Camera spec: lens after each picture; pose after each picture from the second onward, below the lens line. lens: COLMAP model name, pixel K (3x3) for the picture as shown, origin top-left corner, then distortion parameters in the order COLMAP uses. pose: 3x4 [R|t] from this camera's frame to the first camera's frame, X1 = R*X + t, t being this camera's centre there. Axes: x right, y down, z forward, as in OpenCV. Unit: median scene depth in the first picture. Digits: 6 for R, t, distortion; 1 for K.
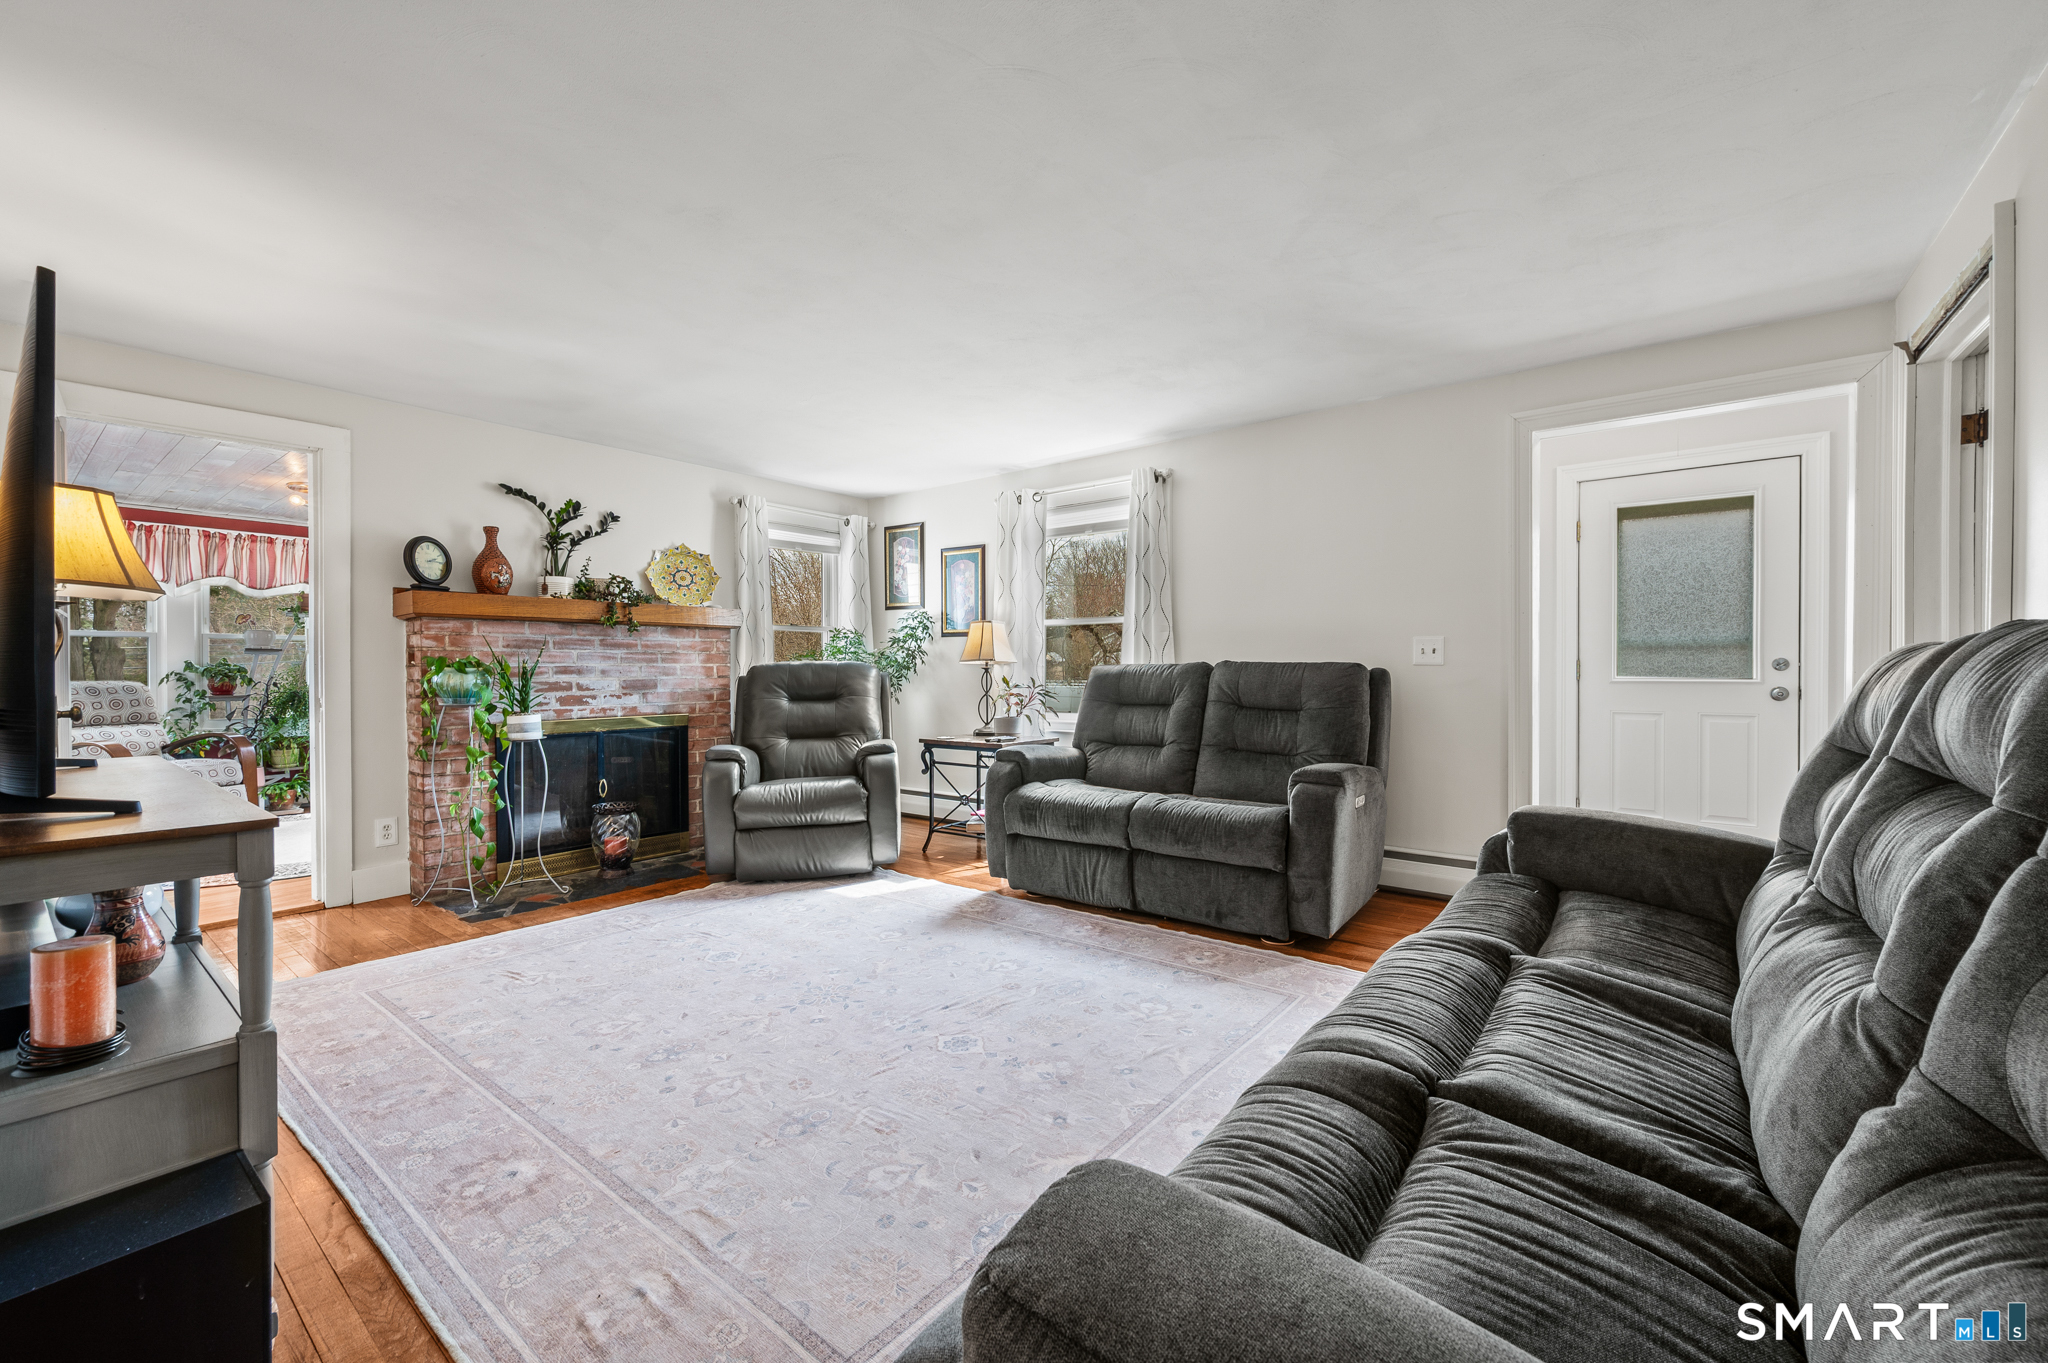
lens RADIAL K [[818.5, 0, 1059.8], [0, 818.5, 685.8], [0, 0, 1]] dist [-0.001507, 0.000233]
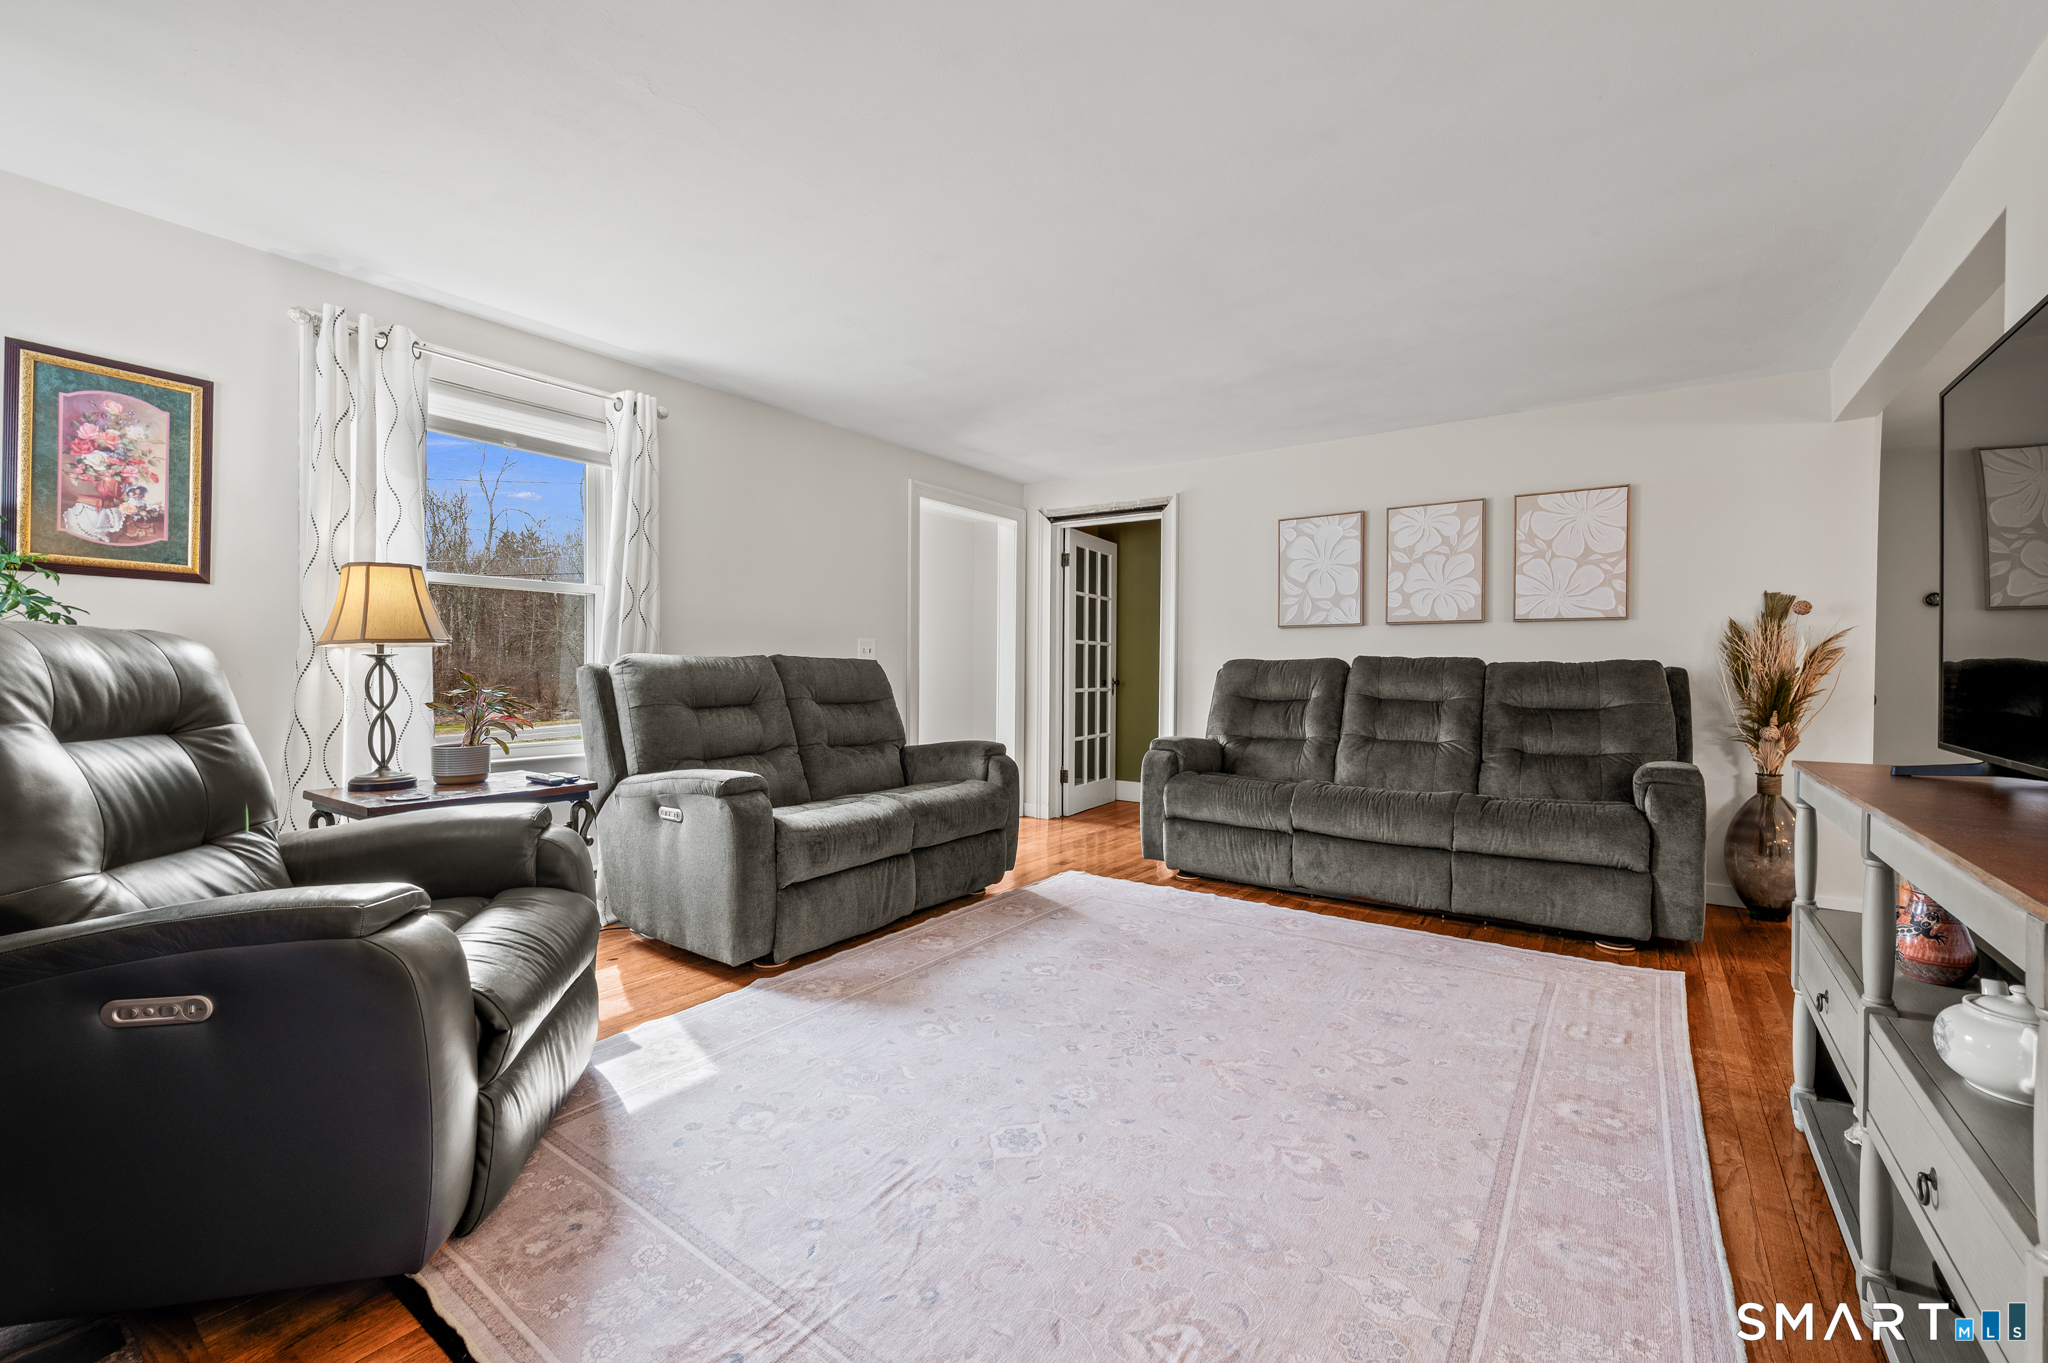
lens RADIAL K [[845.3, 0, 1023.6], [0, 845.3, 668.1], [0, 0, 1]] dist [0.001287, -0.000339]
pose [[-0.022214, 0.003057, 0.999749, -0.966218], [0.013157, 0.999910, -0.002765, -0.009964], [-0.999667, 0.013093, -0.022253, 0.946690]]
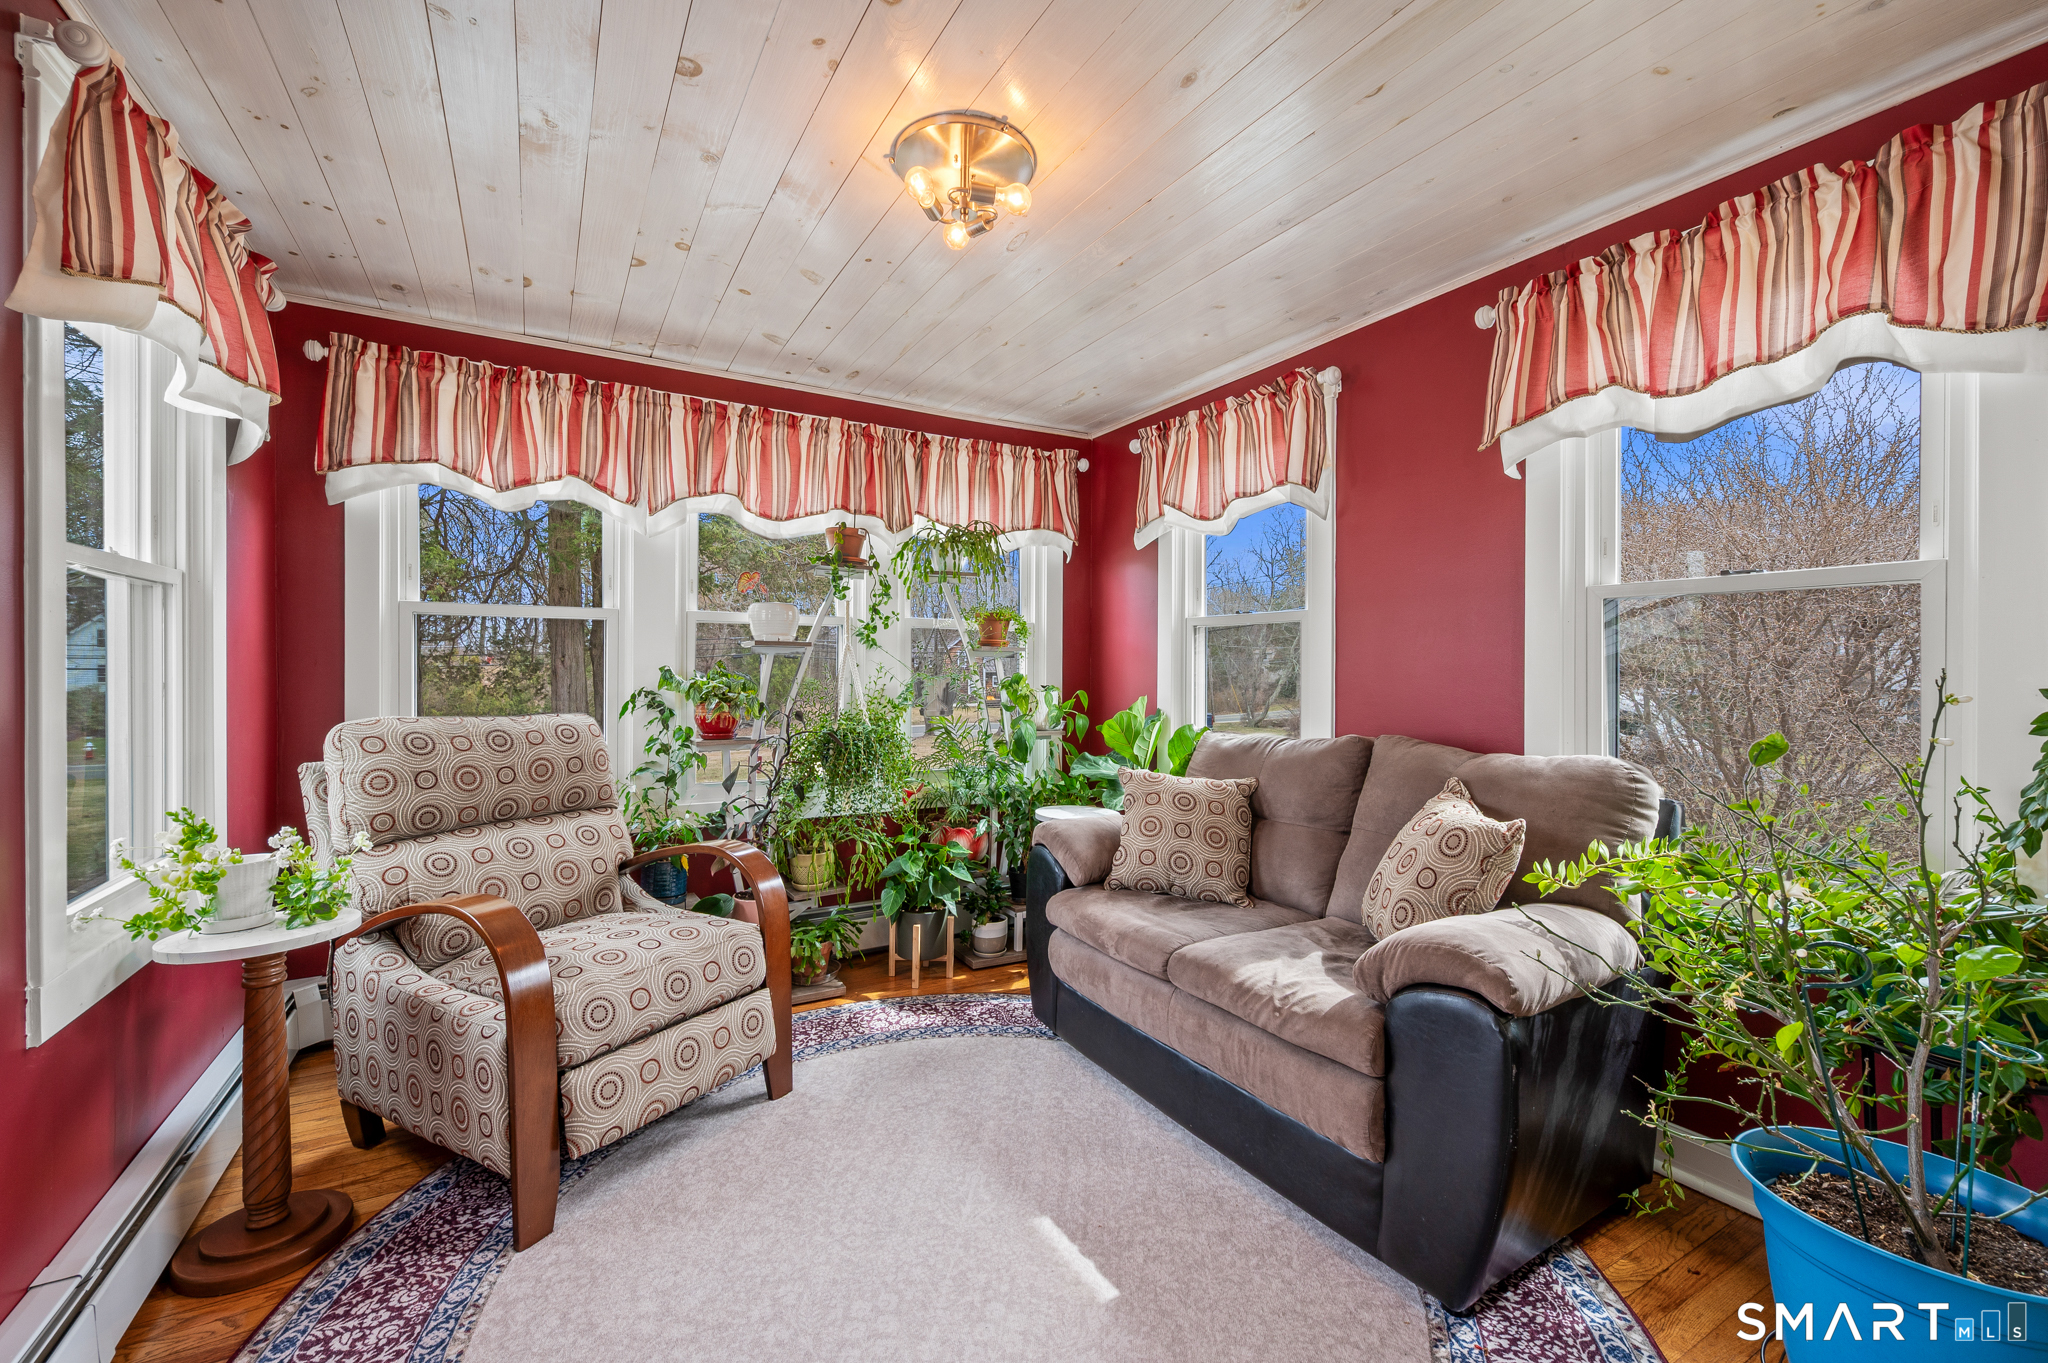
lens RADIAL K [[845.3, 0, 1023.1], [0, 845.3, 673.0], [0, 0, 1]] dist [0.001287, -0.000339]
pose [[0.914150, 0.008877, -0.405278, -0.665929], [-0.010910, 0.999937, -0.002706, -0.027864], [0.405228, 0.006895, 0.914190, 0.624458]]
